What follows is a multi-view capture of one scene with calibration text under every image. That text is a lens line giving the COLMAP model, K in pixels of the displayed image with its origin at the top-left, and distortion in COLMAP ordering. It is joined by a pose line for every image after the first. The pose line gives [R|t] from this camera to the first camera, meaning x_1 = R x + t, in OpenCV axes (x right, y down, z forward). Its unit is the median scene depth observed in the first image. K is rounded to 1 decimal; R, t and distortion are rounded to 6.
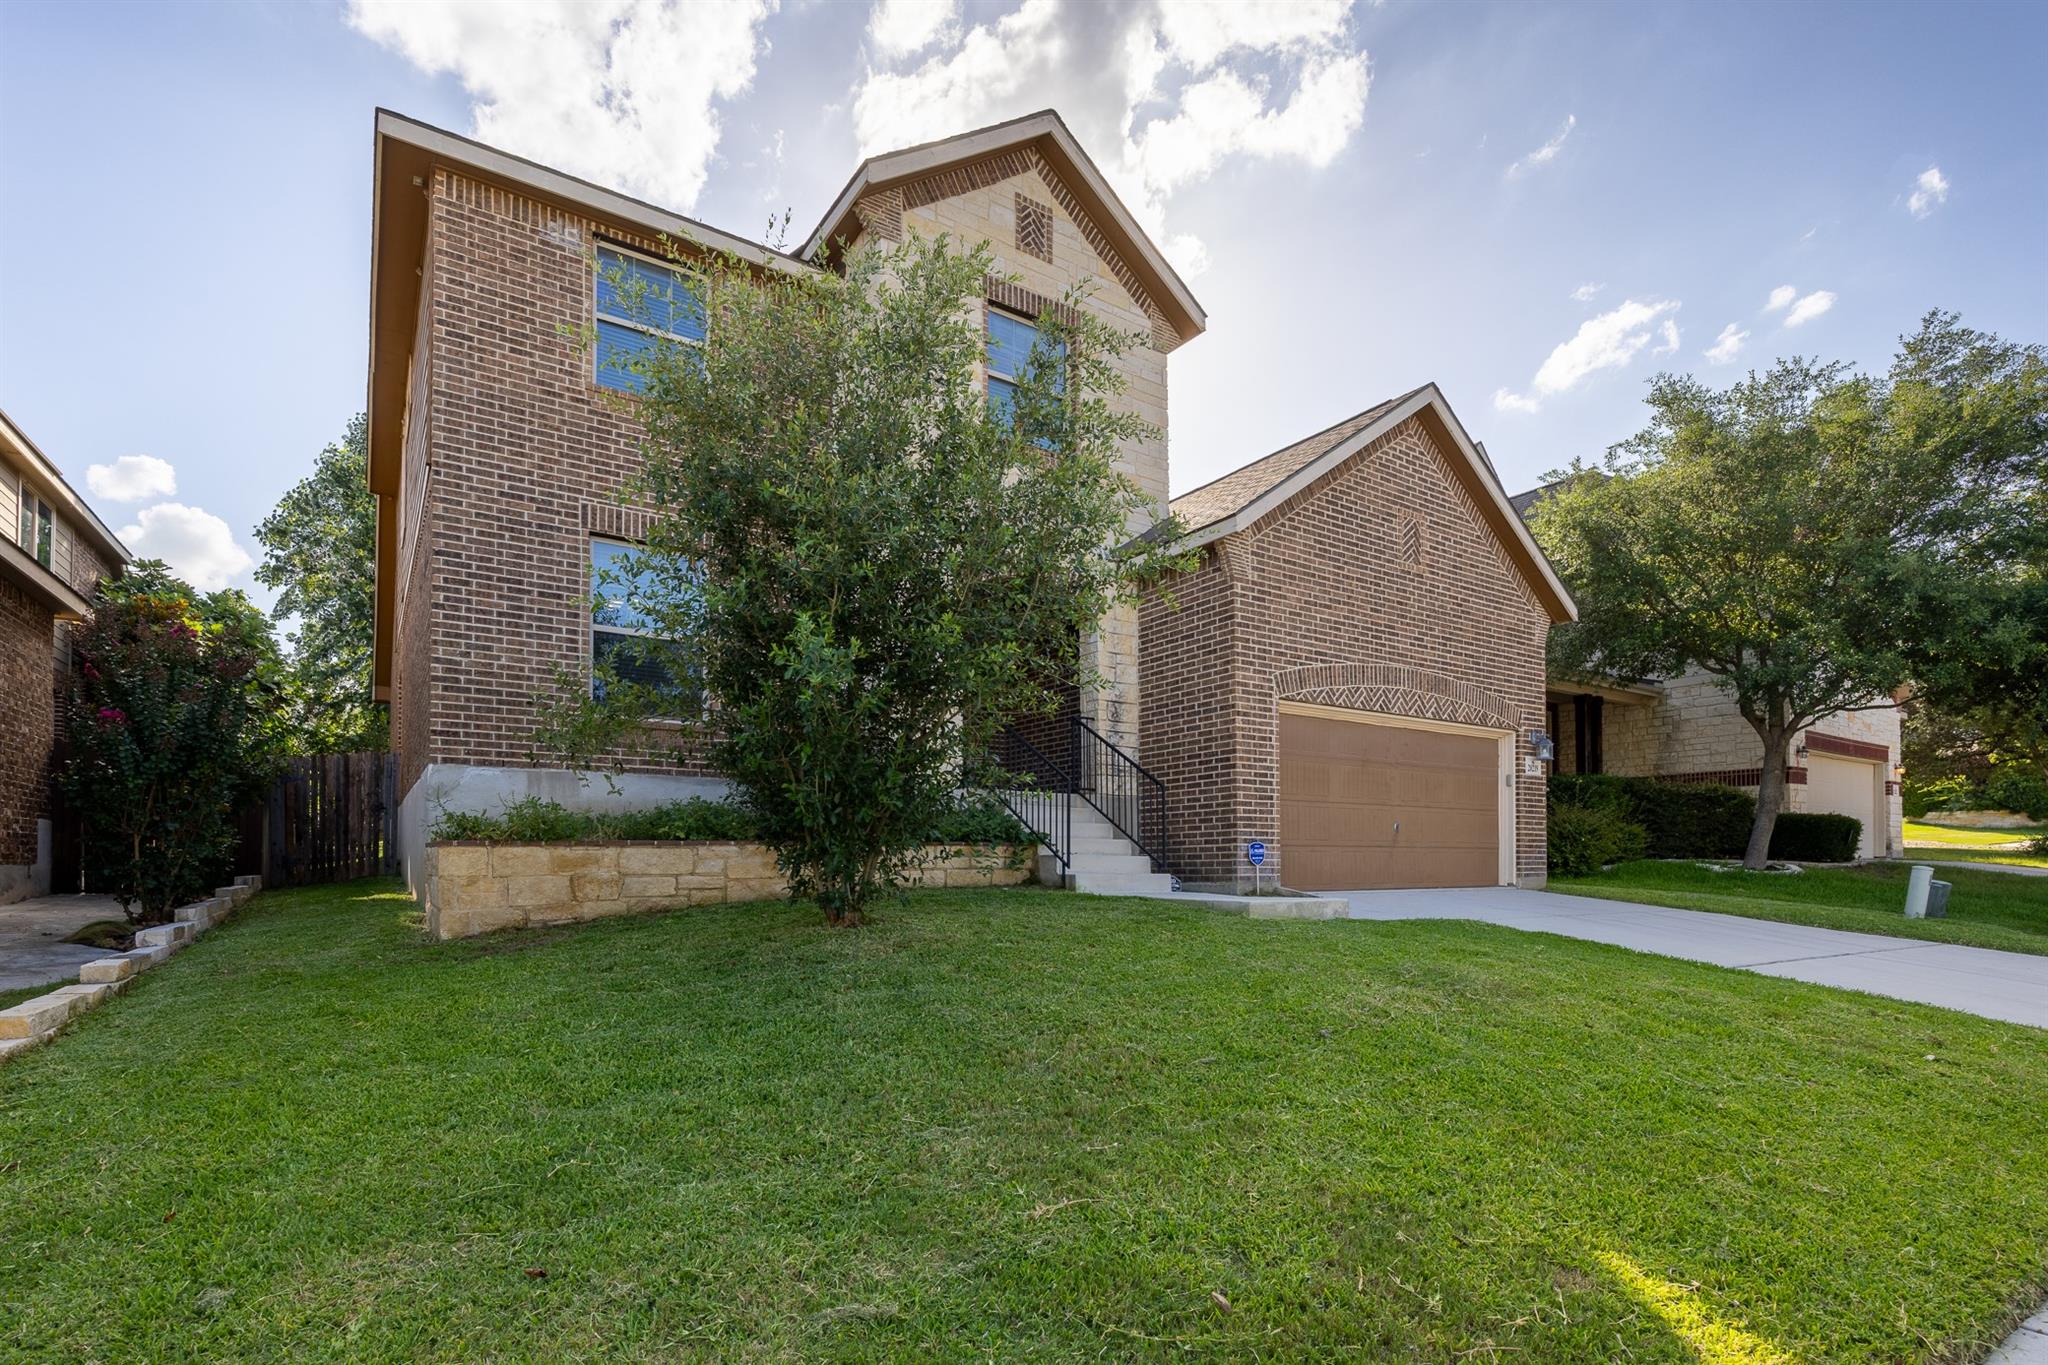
lens RADIAL K [[990.3, 0, 983.2], [0, 990.3, 853.1], [0, 0, 1]] dist [0.000390, -0.000060]
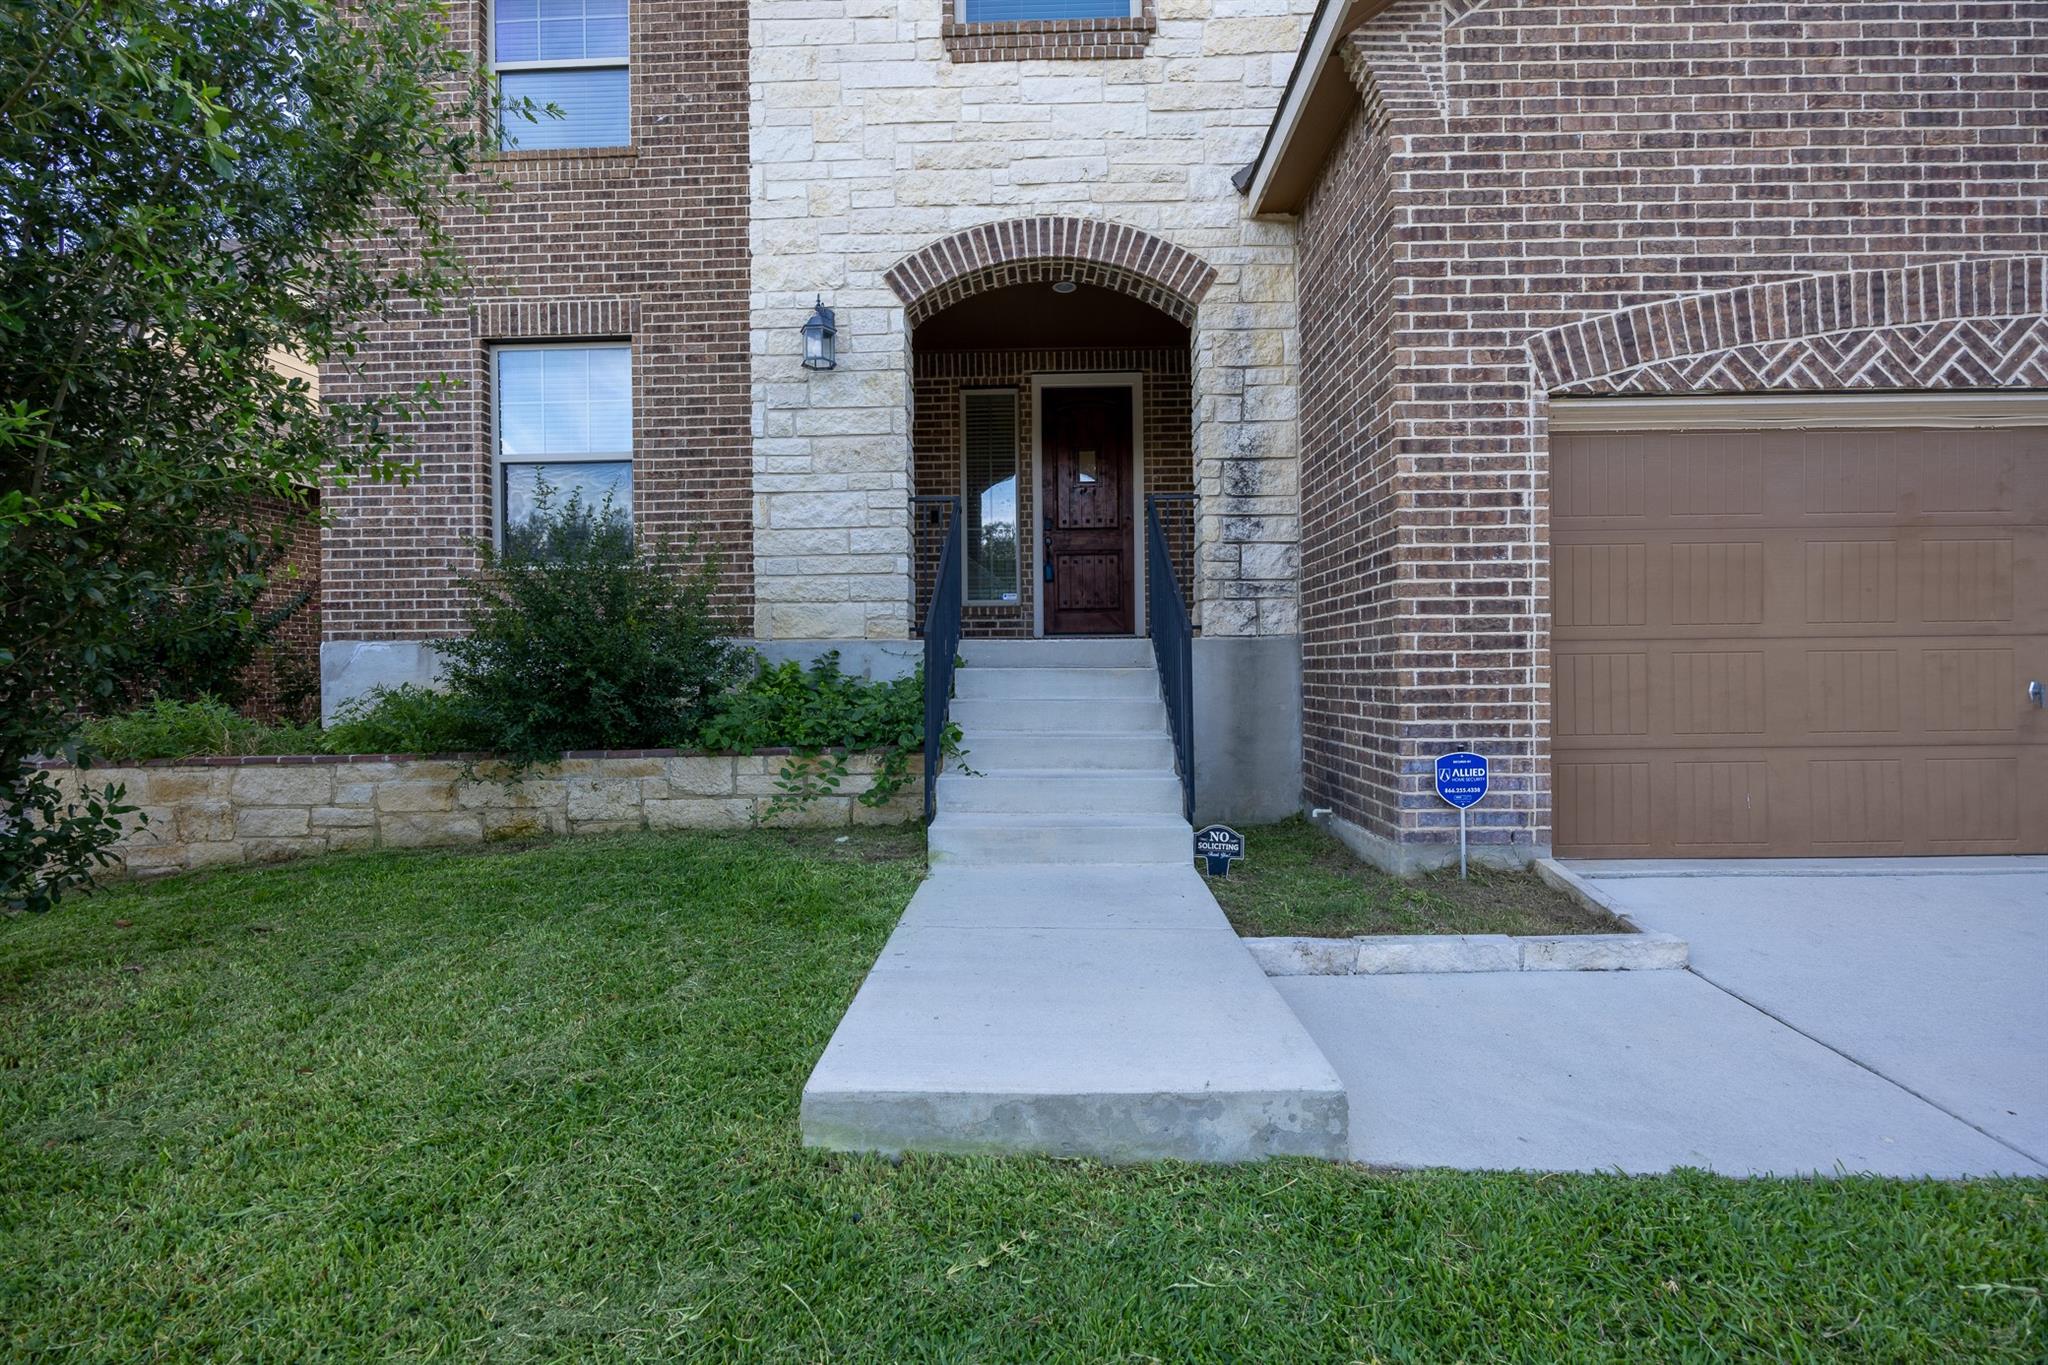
lens RADIAL K [[890.0, 0, 1024.0], [0, 890.0, 682.5], [0, 0, 1]] dist [-0.014820, 0.000122]
pose [[0.822861, 0.002059, -0.568239, 0.382740], [0.019082, 0.999329, 0.031254, -0.062891], [0.567922, -0.036561, 0.822270, 0.670225]]
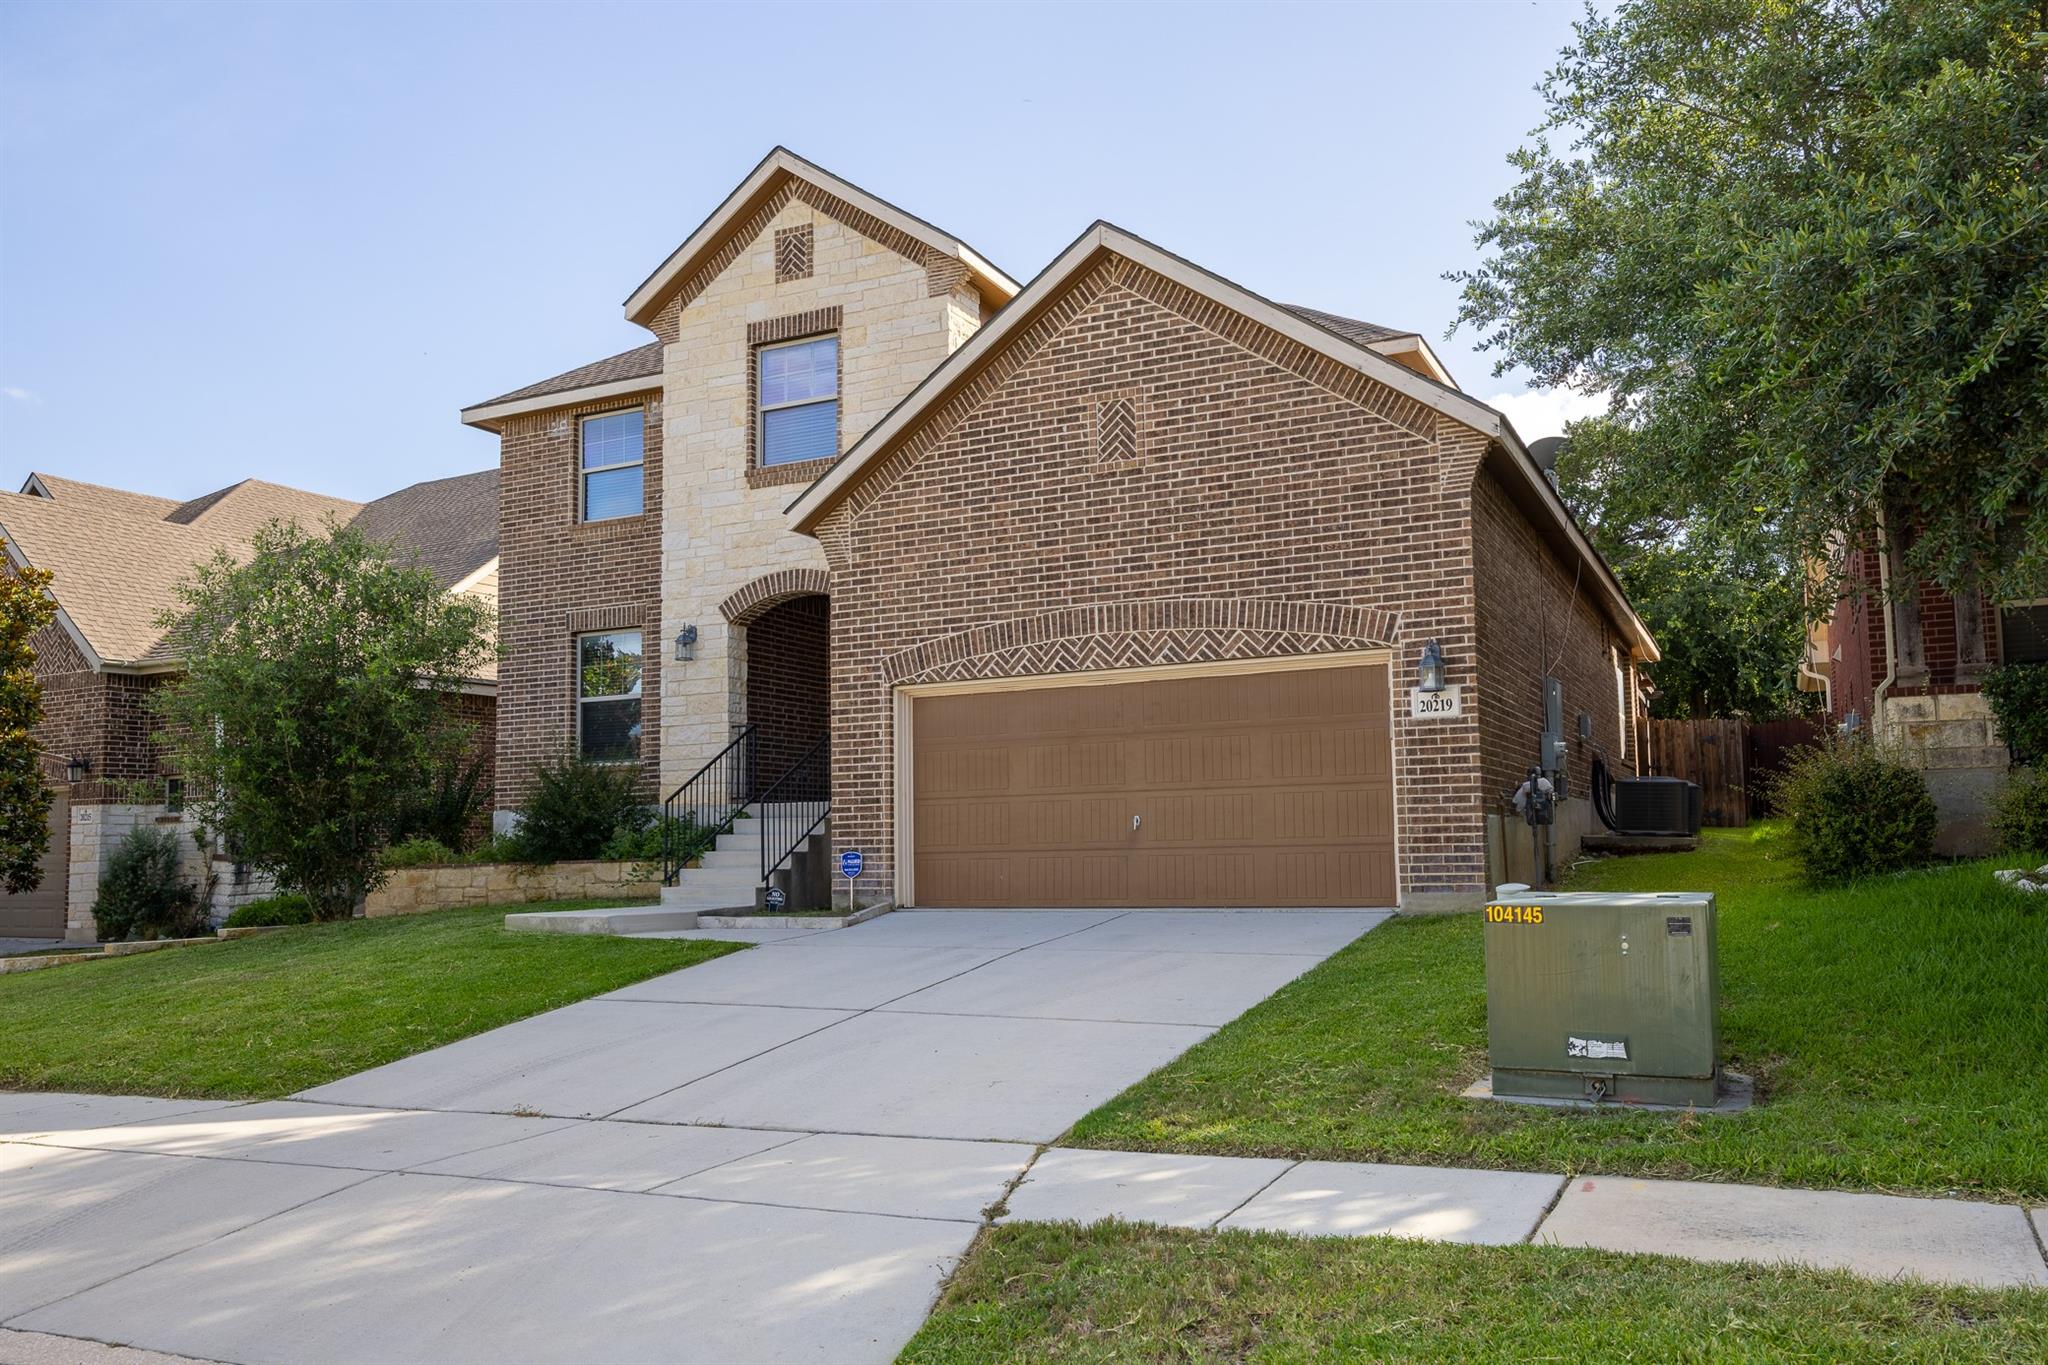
lens RADIAL K [[1479.4, 0, 1024.6], [0, 1479.4, 750.2], [0, 0, 1]] dist [-0.000406, 0.000664]
pose [[0.512831, -0.069240, -0.855693, 1.724808], [0.027777, 0.997559, -0.064072, -0.014421], [0.858040, 0.009090, 0.513502, 0.501608]]
